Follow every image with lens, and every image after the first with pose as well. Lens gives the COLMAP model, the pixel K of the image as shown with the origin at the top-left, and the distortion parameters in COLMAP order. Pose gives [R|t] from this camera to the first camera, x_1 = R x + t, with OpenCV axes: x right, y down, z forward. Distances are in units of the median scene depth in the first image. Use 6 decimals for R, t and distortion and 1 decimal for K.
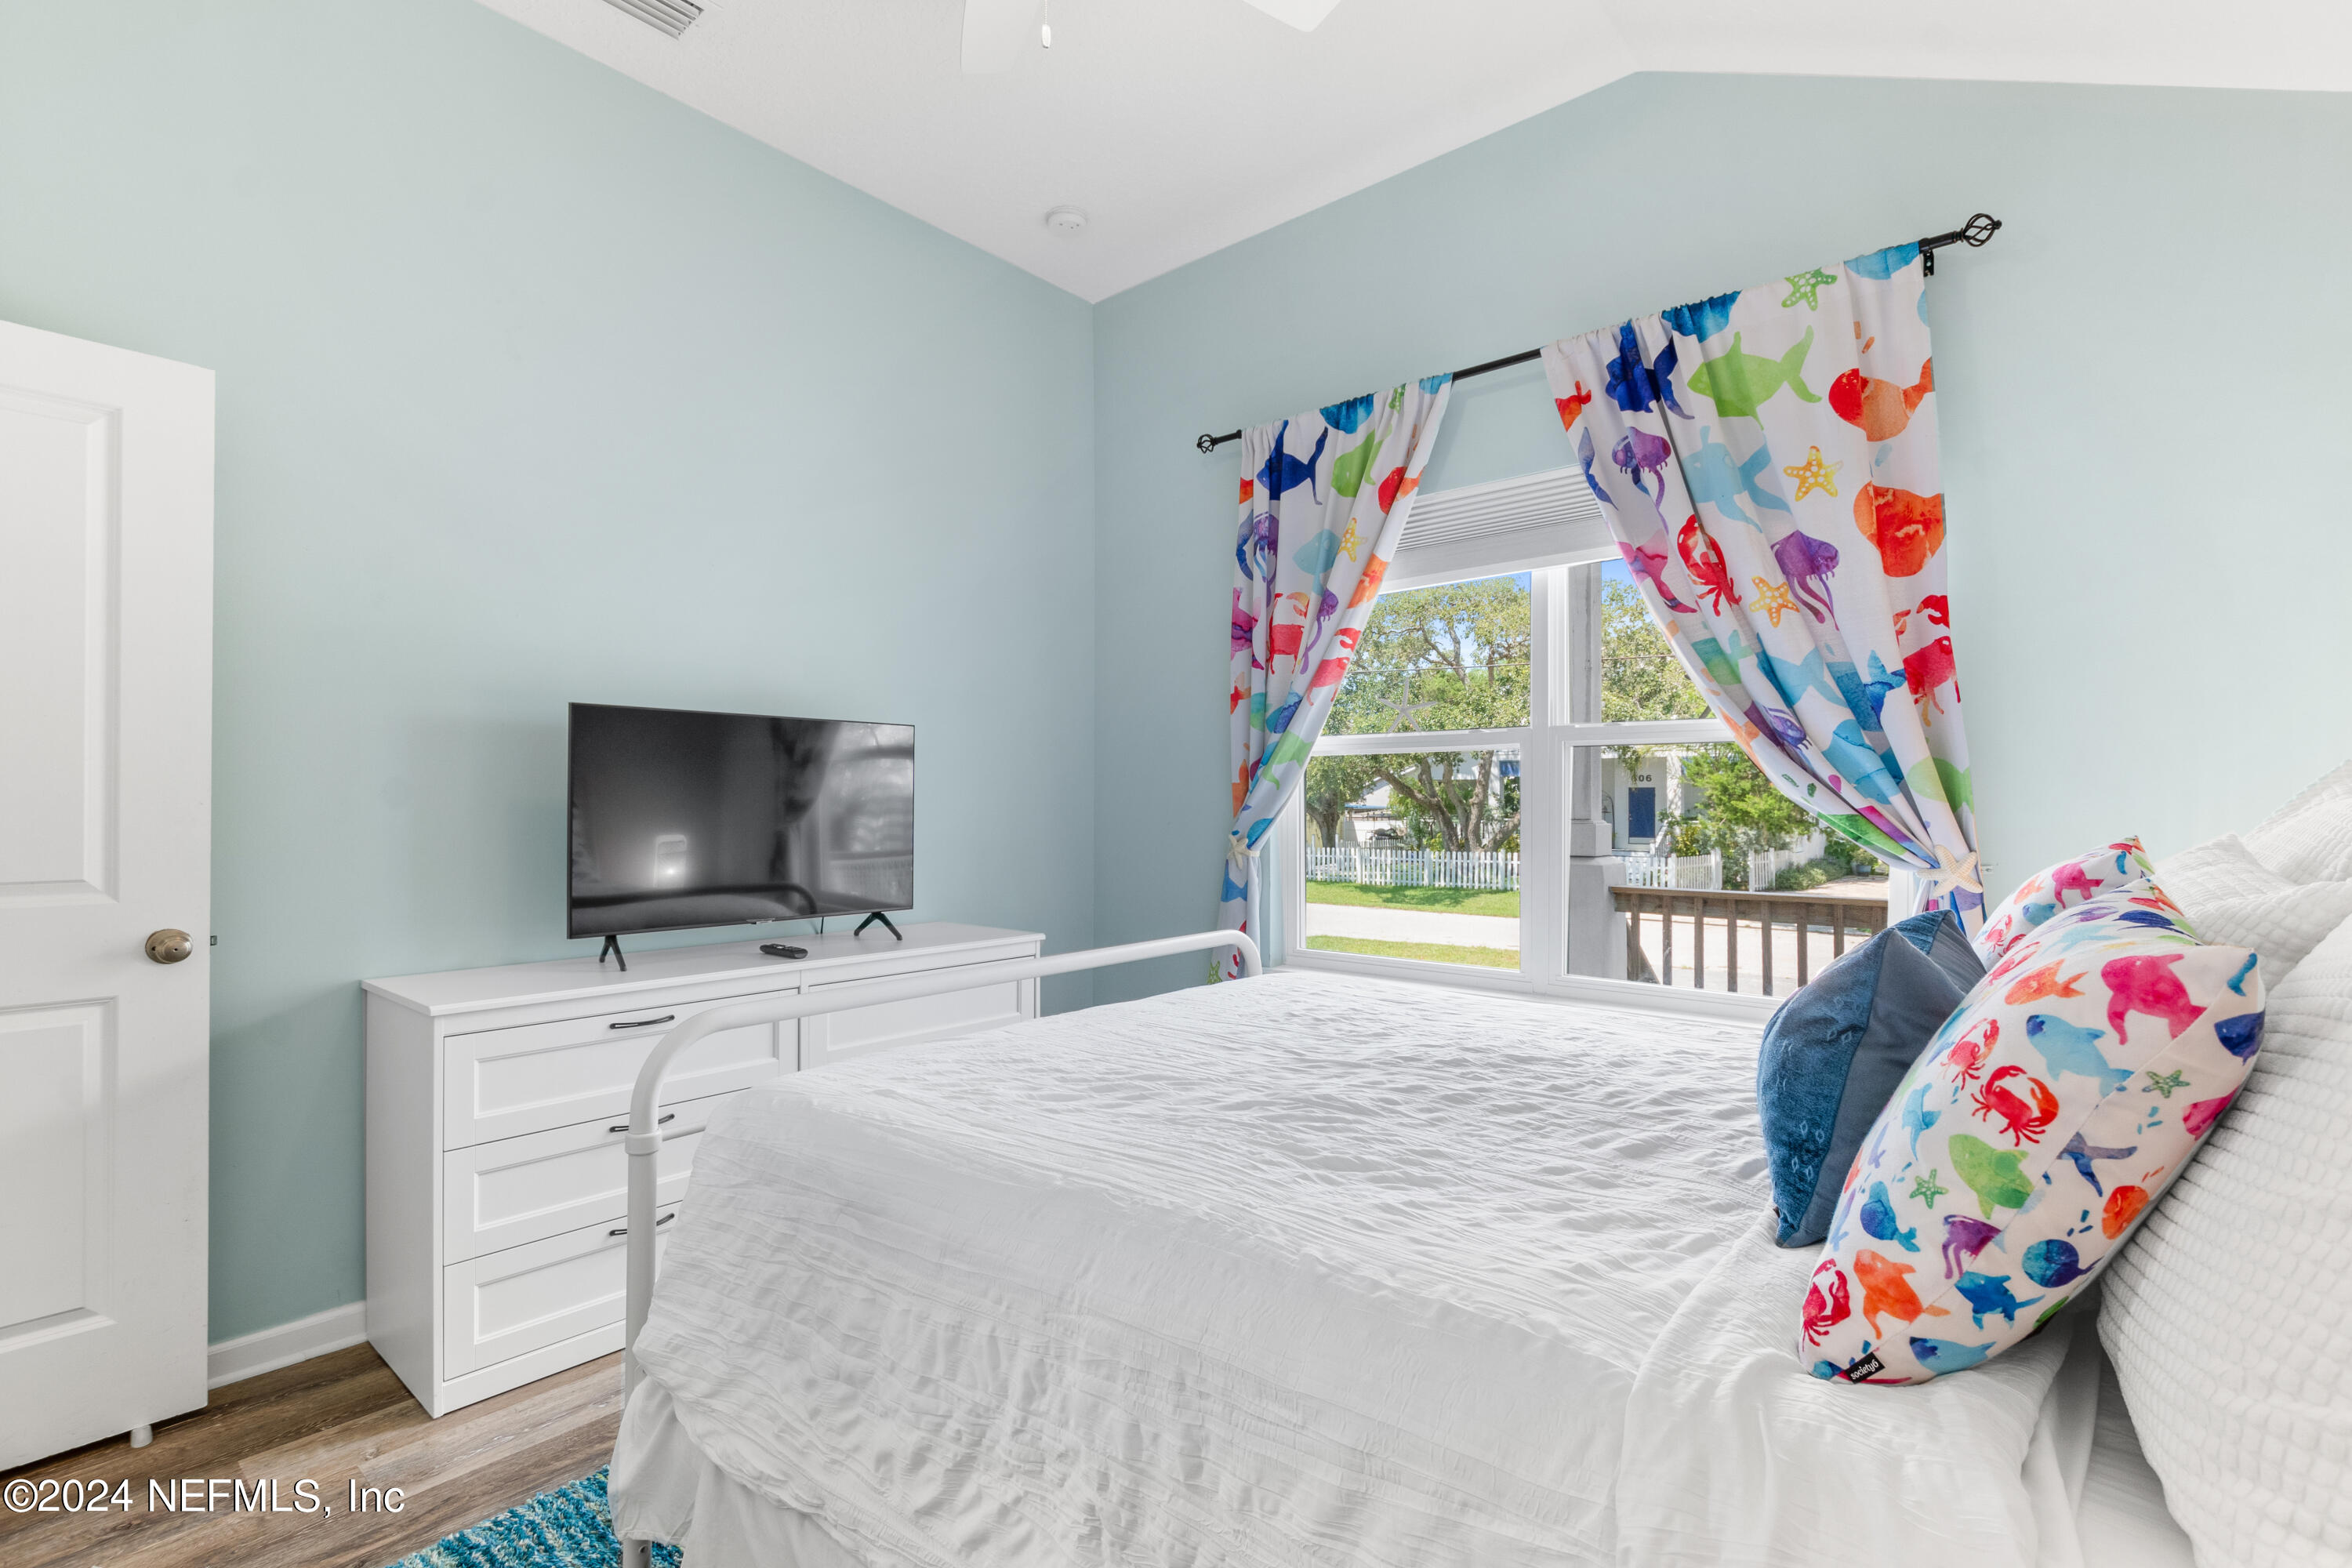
lens RADIAL K [[1083.5, 0, 1169.5], [0, 1083.5, 780.9], [0, 0, 1]] dist [-0.000003, -0.003324]
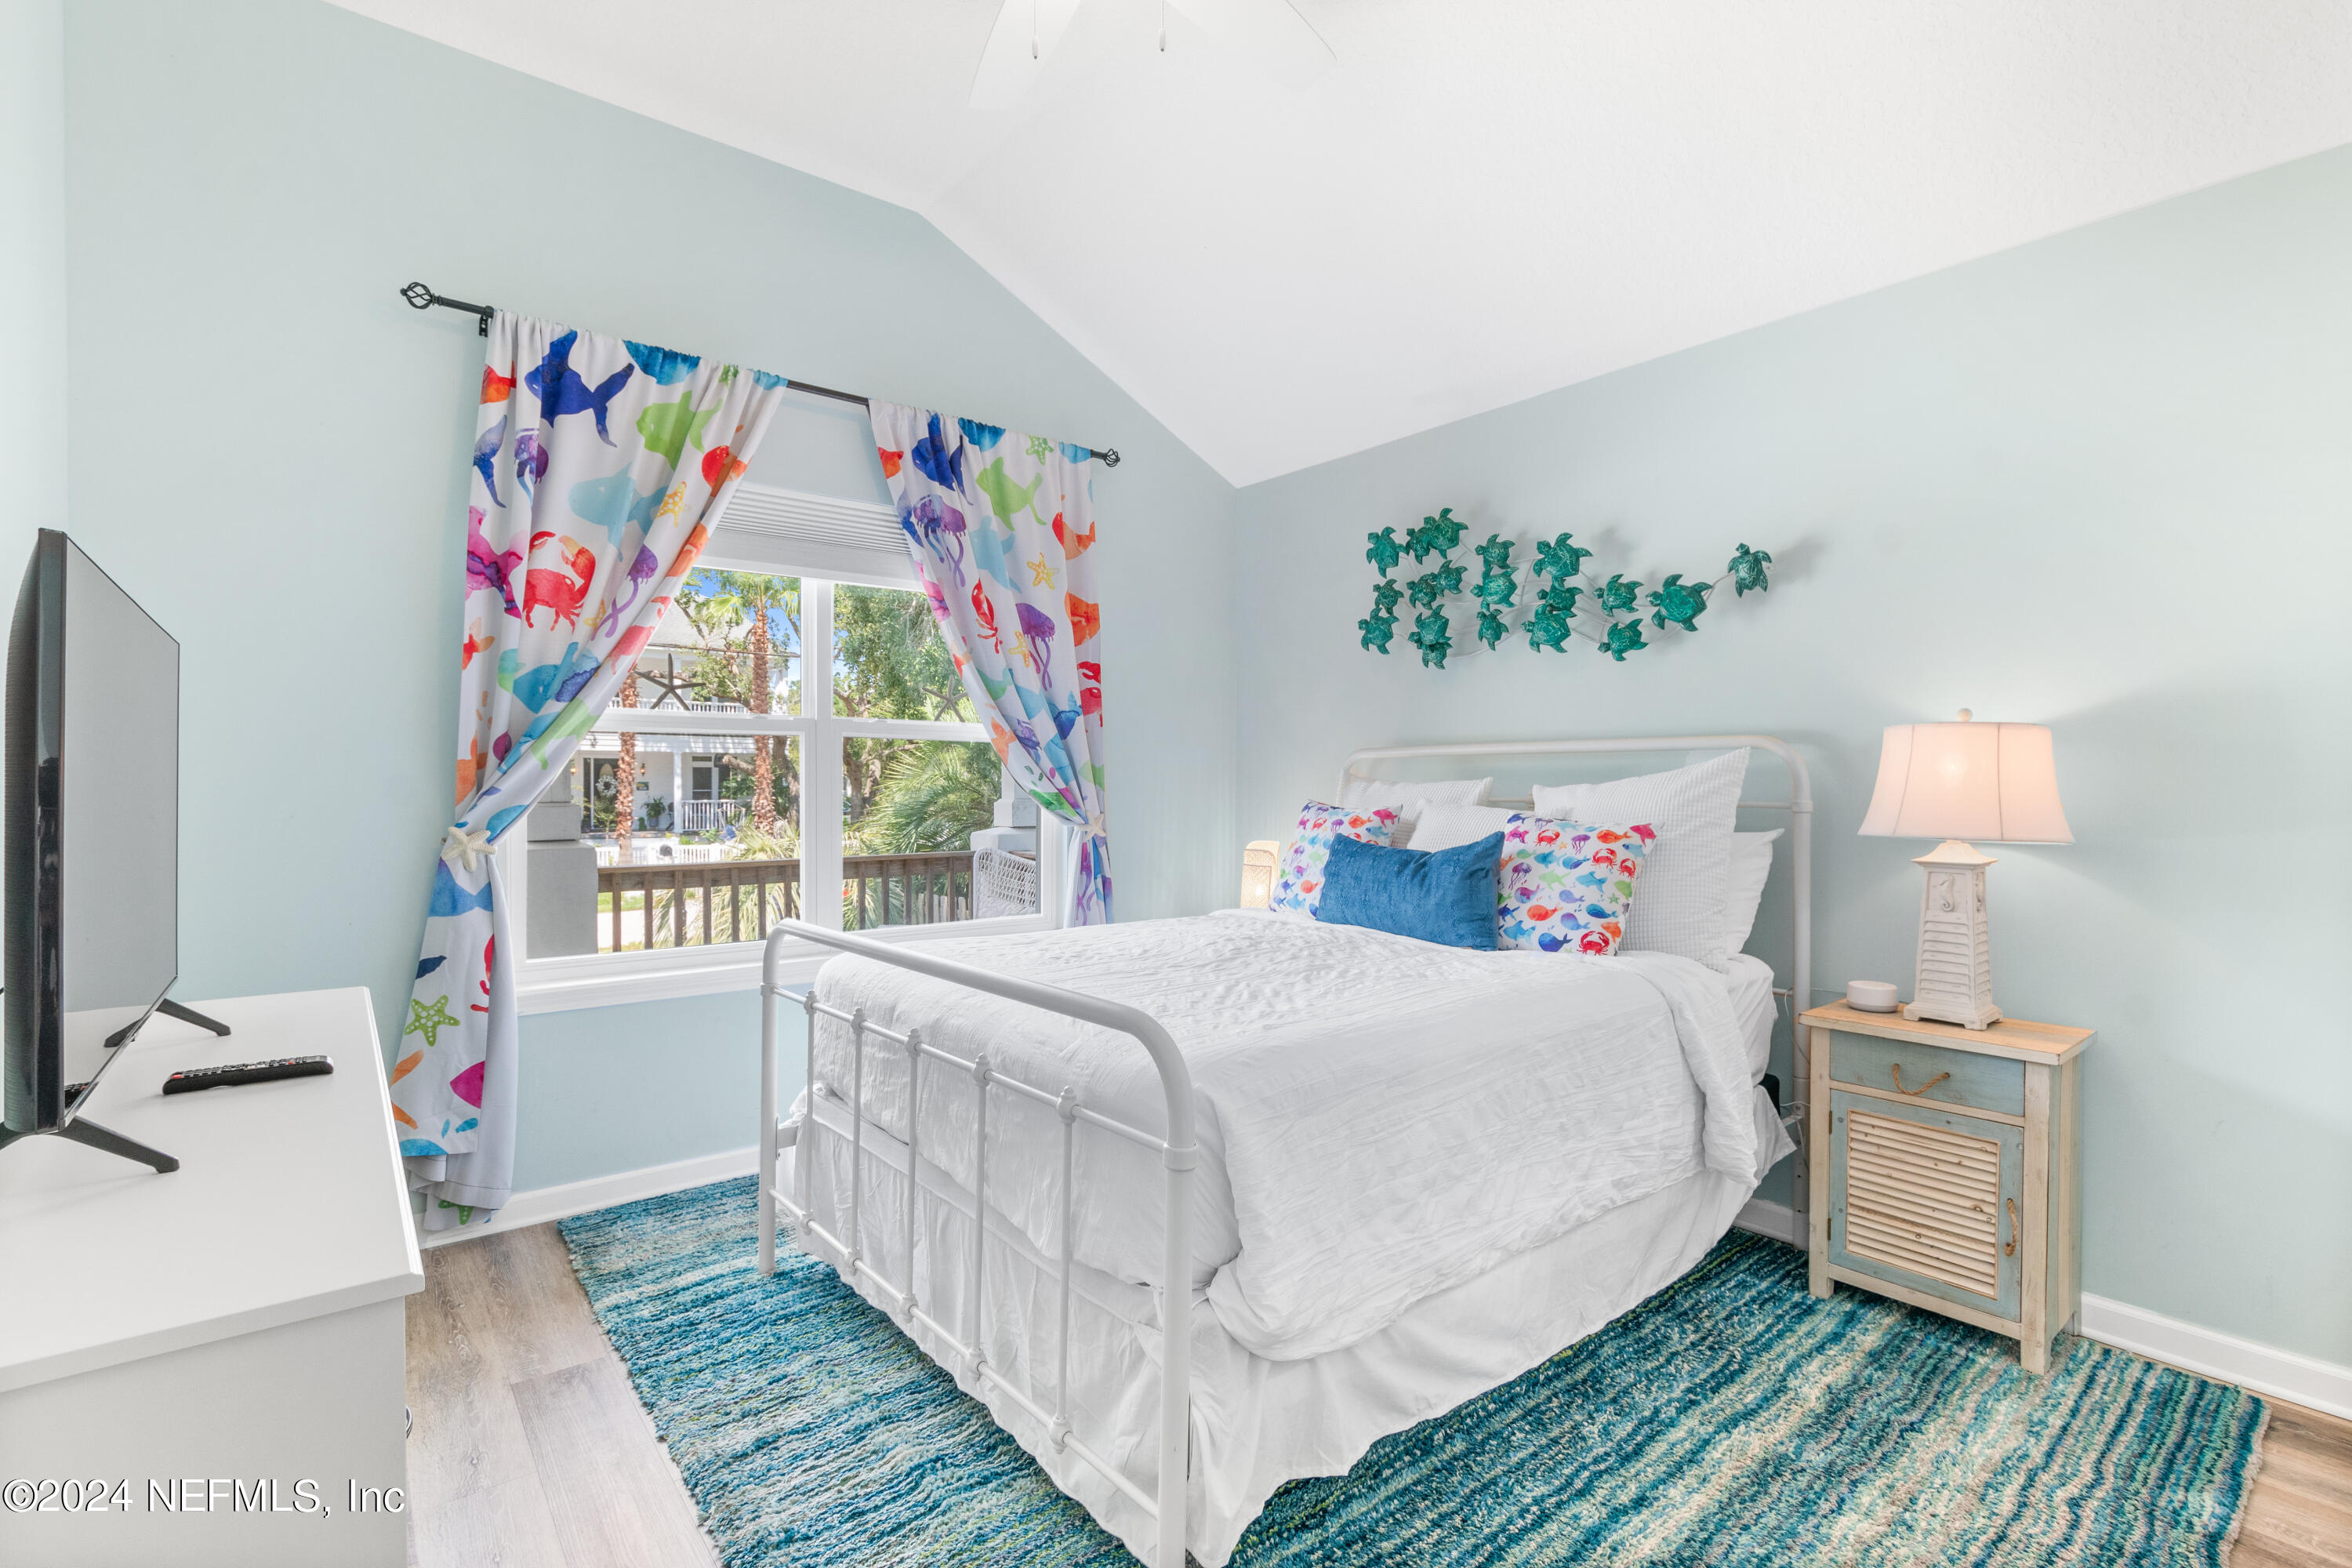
lens RADIAL K [[1083.5, 0, 1172.1], [0, 1083.5, 787.8], [0, 0, 1]] dist [-0.000003, -0.003324]
pose [[0.180228, -0.001304, 0.983624, -0.694881], [-0.018207, 0.999823, 0.004662, 0.010298], [-0.983456, -0.018749, 0.180172, 0.420404]]
